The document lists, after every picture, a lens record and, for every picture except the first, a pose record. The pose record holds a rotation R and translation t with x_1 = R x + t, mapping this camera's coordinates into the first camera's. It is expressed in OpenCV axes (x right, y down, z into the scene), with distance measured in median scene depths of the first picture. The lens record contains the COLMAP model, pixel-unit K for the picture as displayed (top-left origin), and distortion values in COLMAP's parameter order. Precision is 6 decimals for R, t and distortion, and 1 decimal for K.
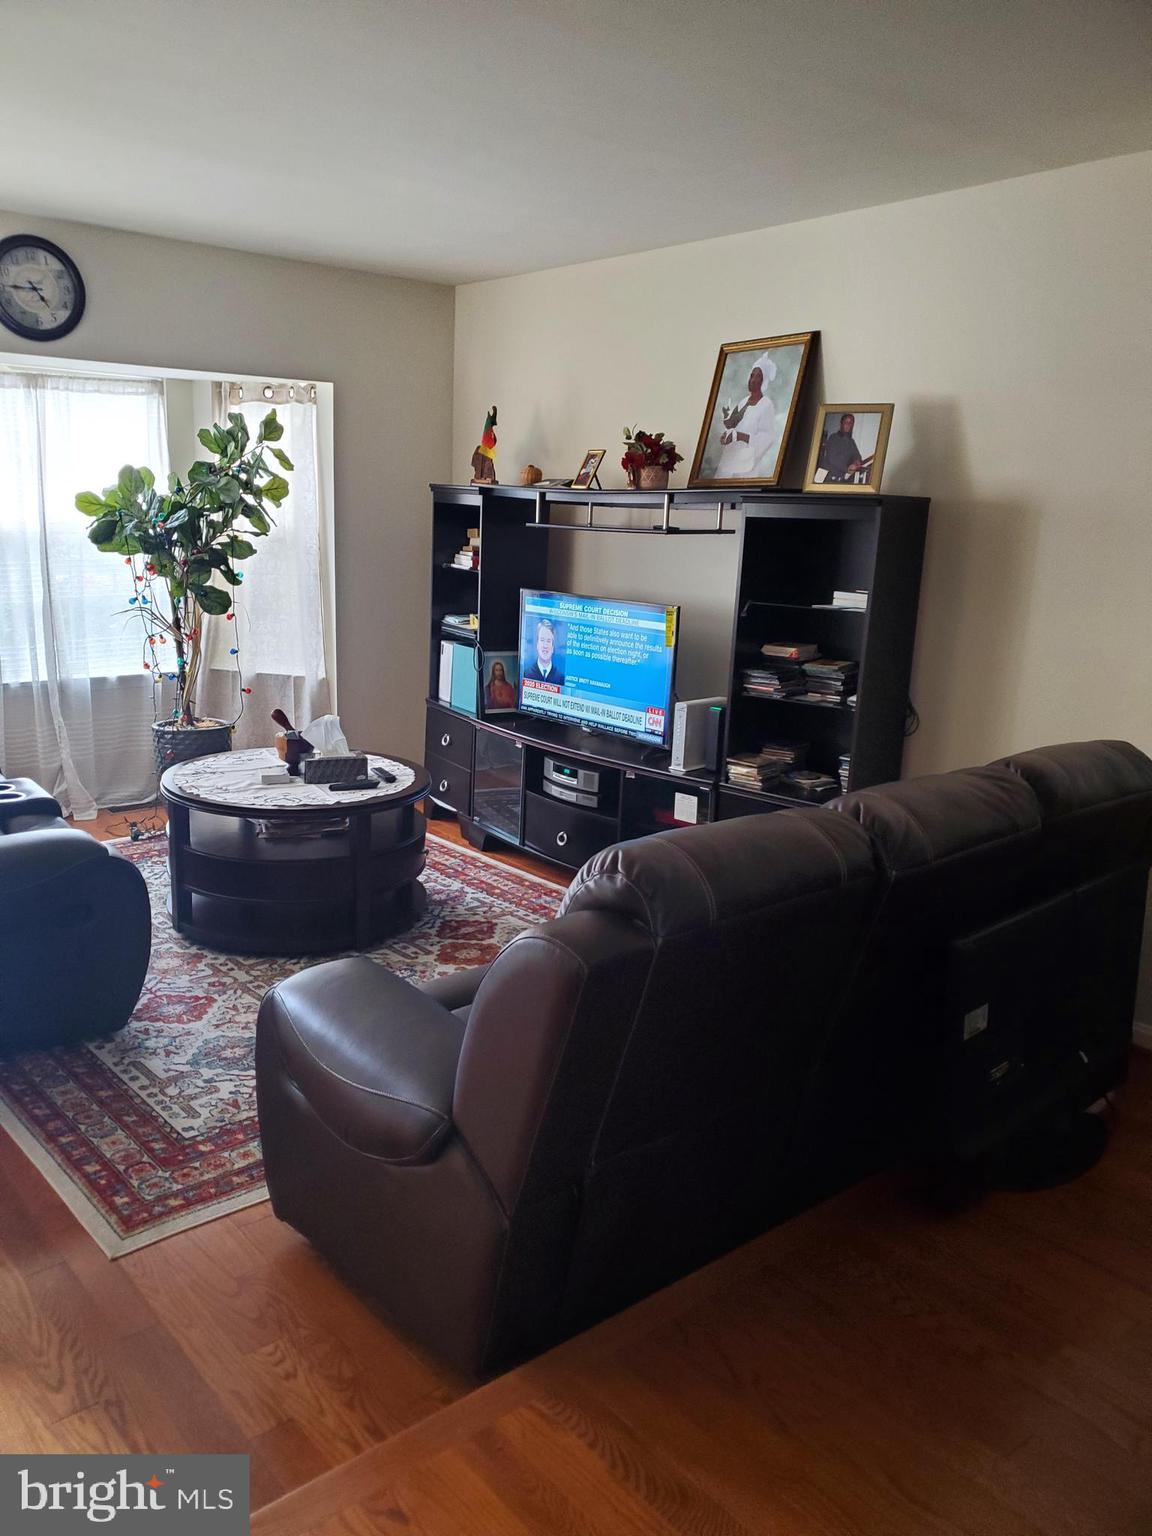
lens RADIAL K [[1194.8, 0, 568.1], [0, 1194.8, 767.5], [0, 0, 1]] dist [0.006492, 0.013076]
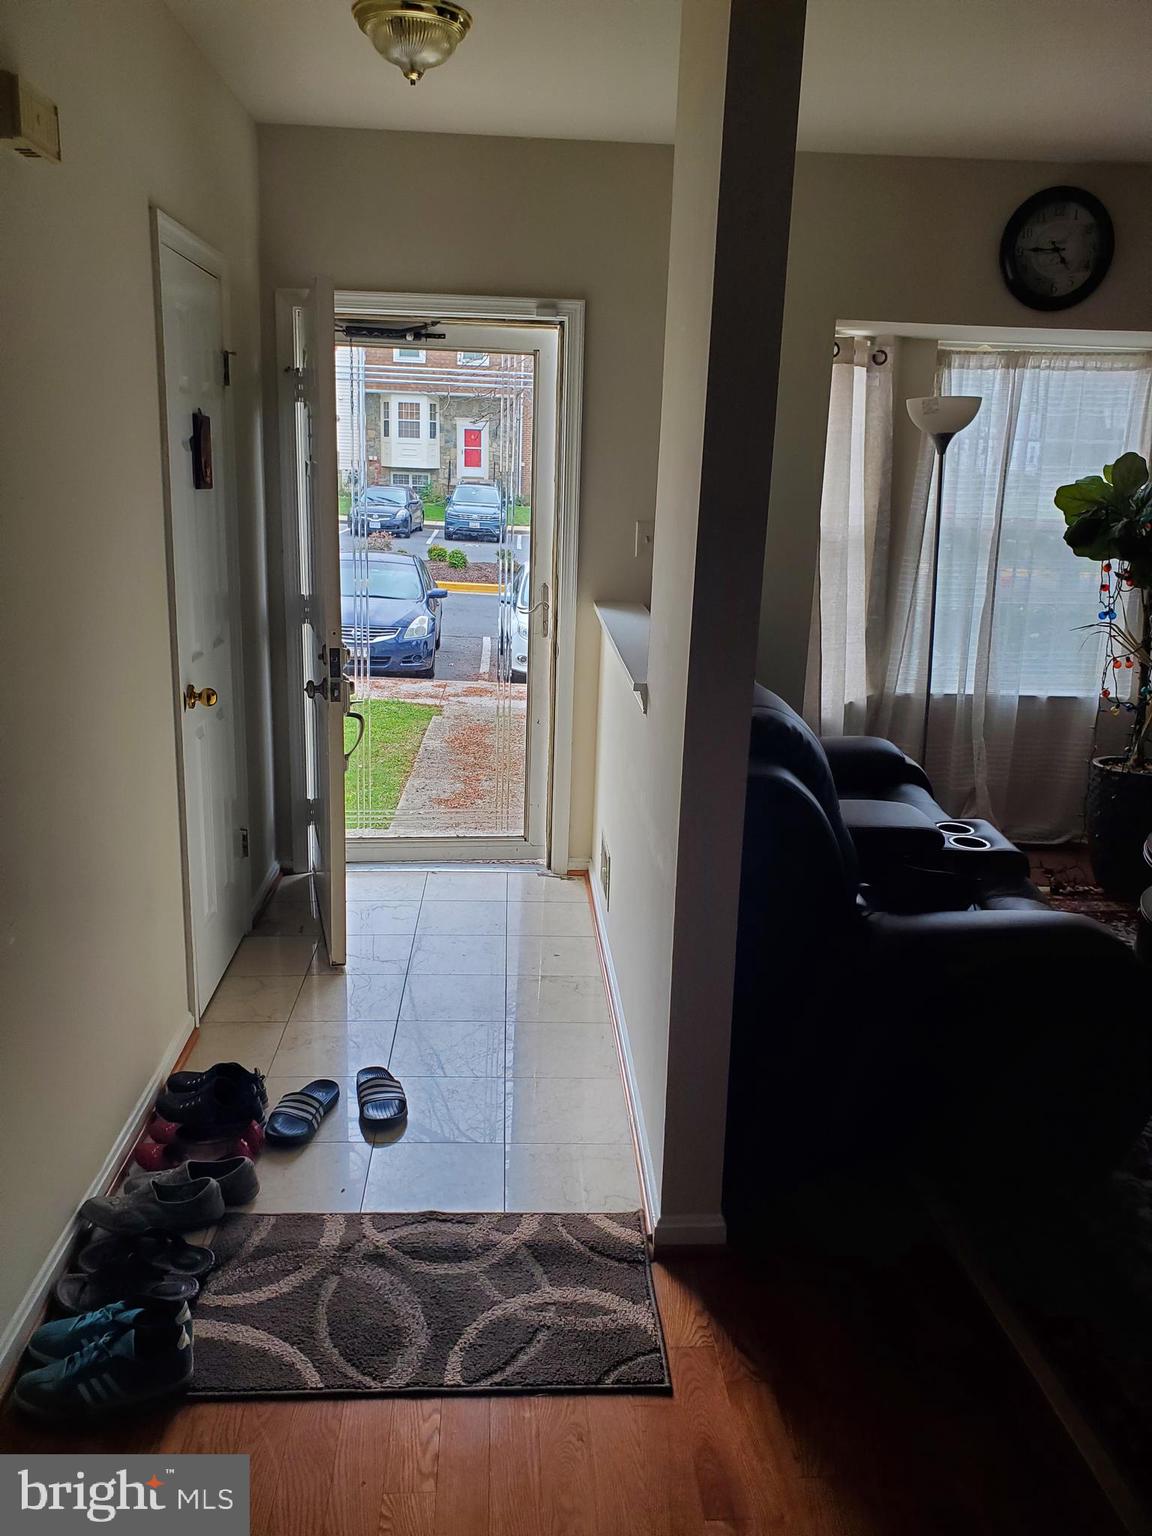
lens RADIAL K [[1194.8, 0, 580.7], [0, 1194.8, 765.8], [0, 0, 1]] dist [0.006492, 0.013076]
pose [[0.802598, 0.142487, -0.579252, -0.151267], [-0.137540, 0.989092, 0.052728, -0.027698], [0.580447, 0.037351, 0.813441, 0.103635]]
